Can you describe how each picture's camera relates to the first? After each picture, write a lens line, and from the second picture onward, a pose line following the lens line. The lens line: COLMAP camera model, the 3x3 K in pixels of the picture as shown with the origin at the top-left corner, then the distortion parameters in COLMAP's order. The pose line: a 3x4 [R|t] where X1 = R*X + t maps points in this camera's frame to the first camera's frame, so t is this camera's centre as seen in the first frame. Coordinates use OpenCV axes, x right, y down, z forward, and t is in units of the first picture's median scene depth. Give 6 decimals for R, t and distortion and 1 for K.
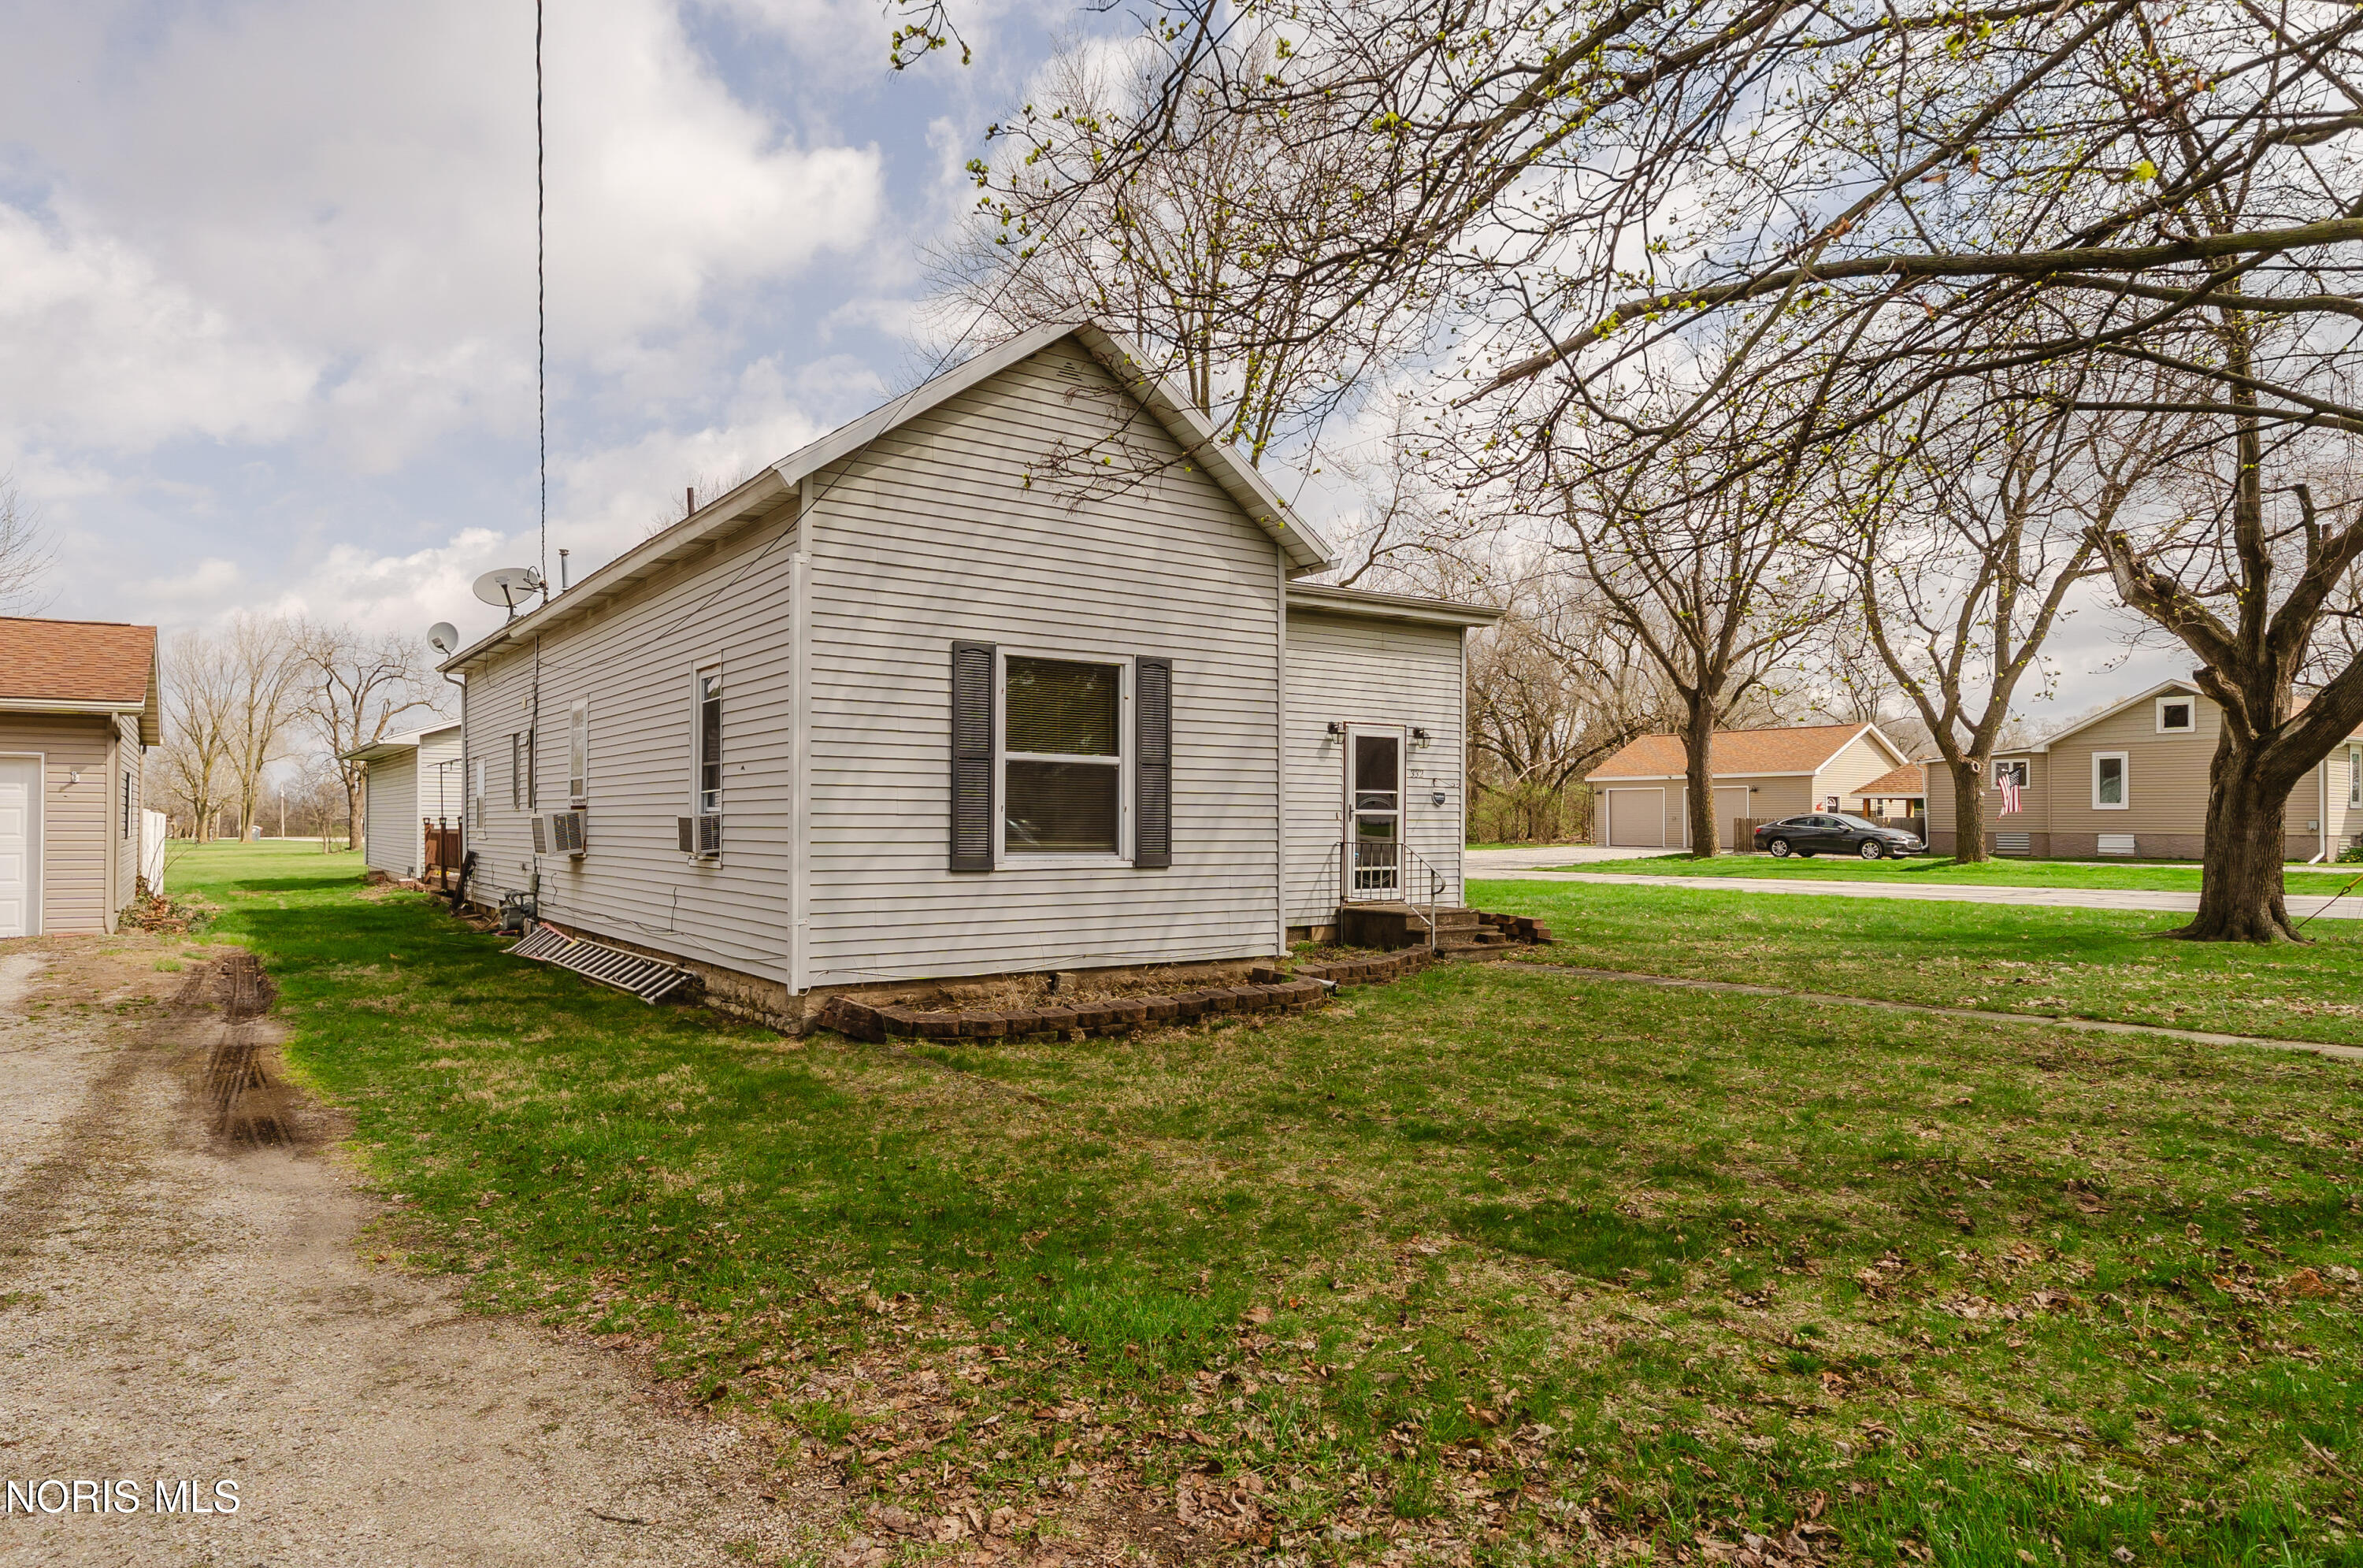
lens RADIAL K [[1361.5, 0, 1177.8], [0, 1361.5, 813.9], [0, 0, 1]] dist [-0.003321, -0.000370]
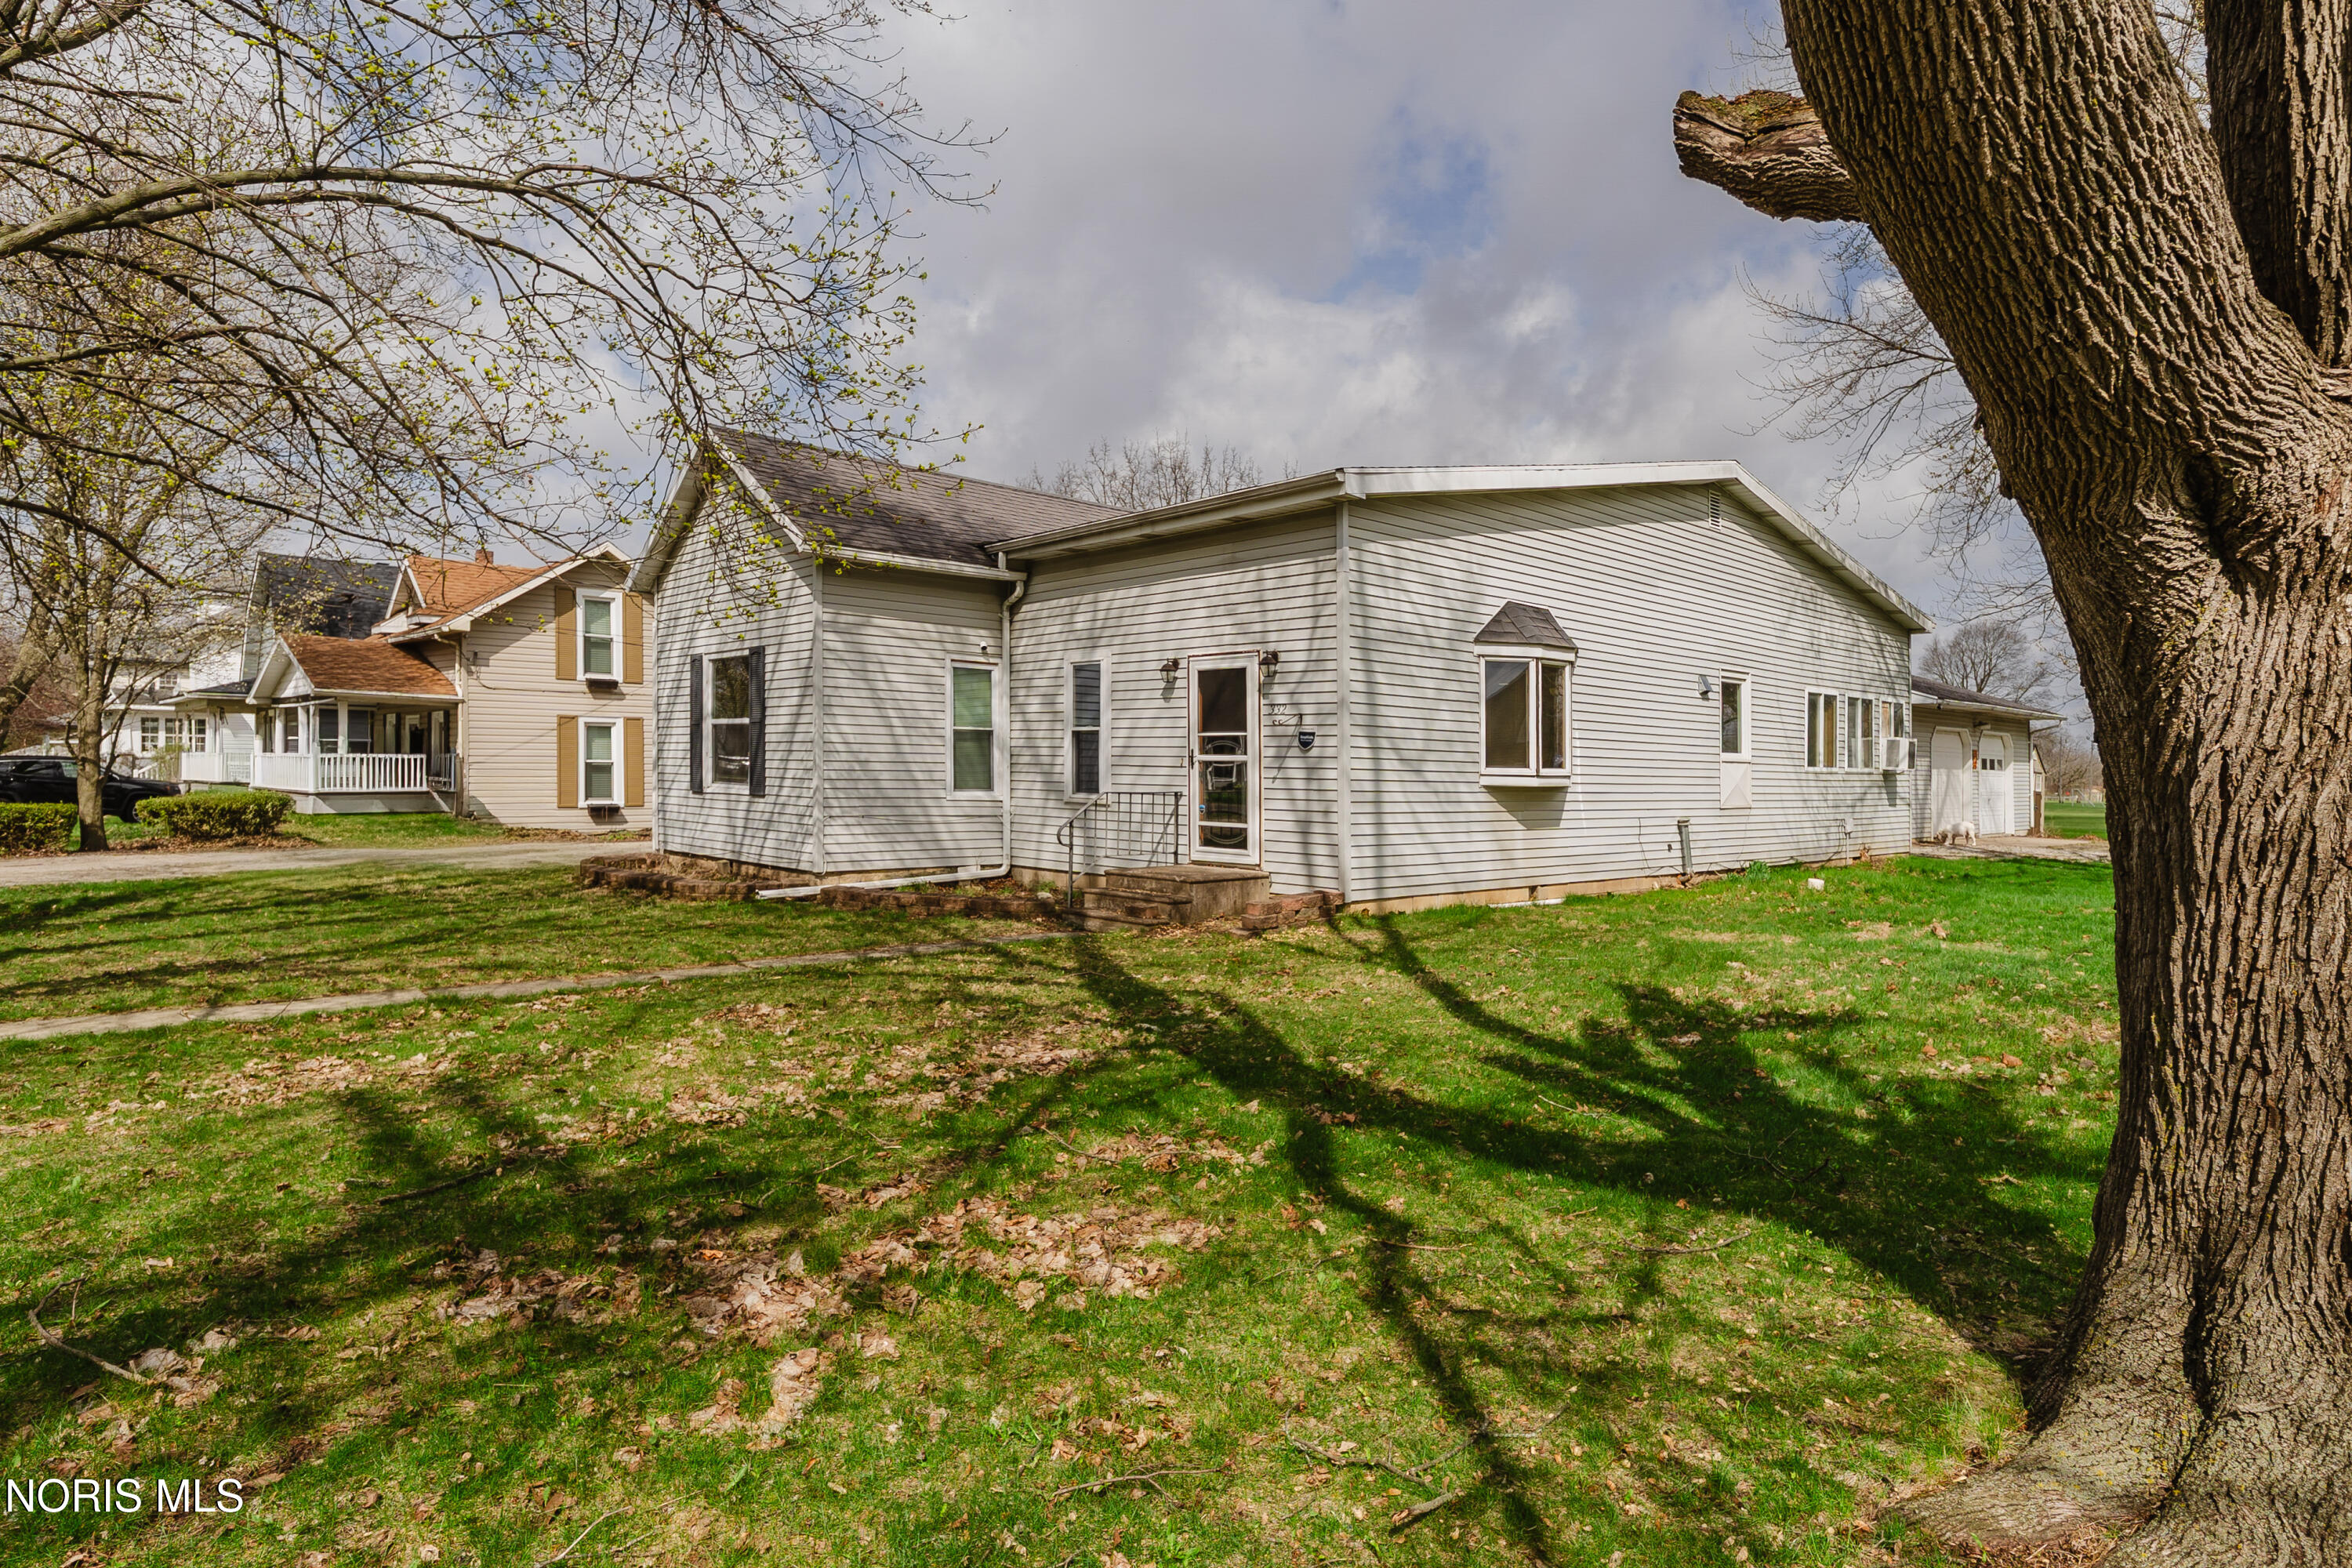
lens RADIAL K [[1355.3, 0, 1172.3], [0, 1355.3, 813.8], [0, 0, 1]] dist [-0.003321, -0.000370]
pose [[0.108054, 0.031546, -0.993644, 1.000059], [-0.008596, 0.999489, 0.030797, 0.007791], [0.994108, 0.005214, 0.108269, 0.894152]]
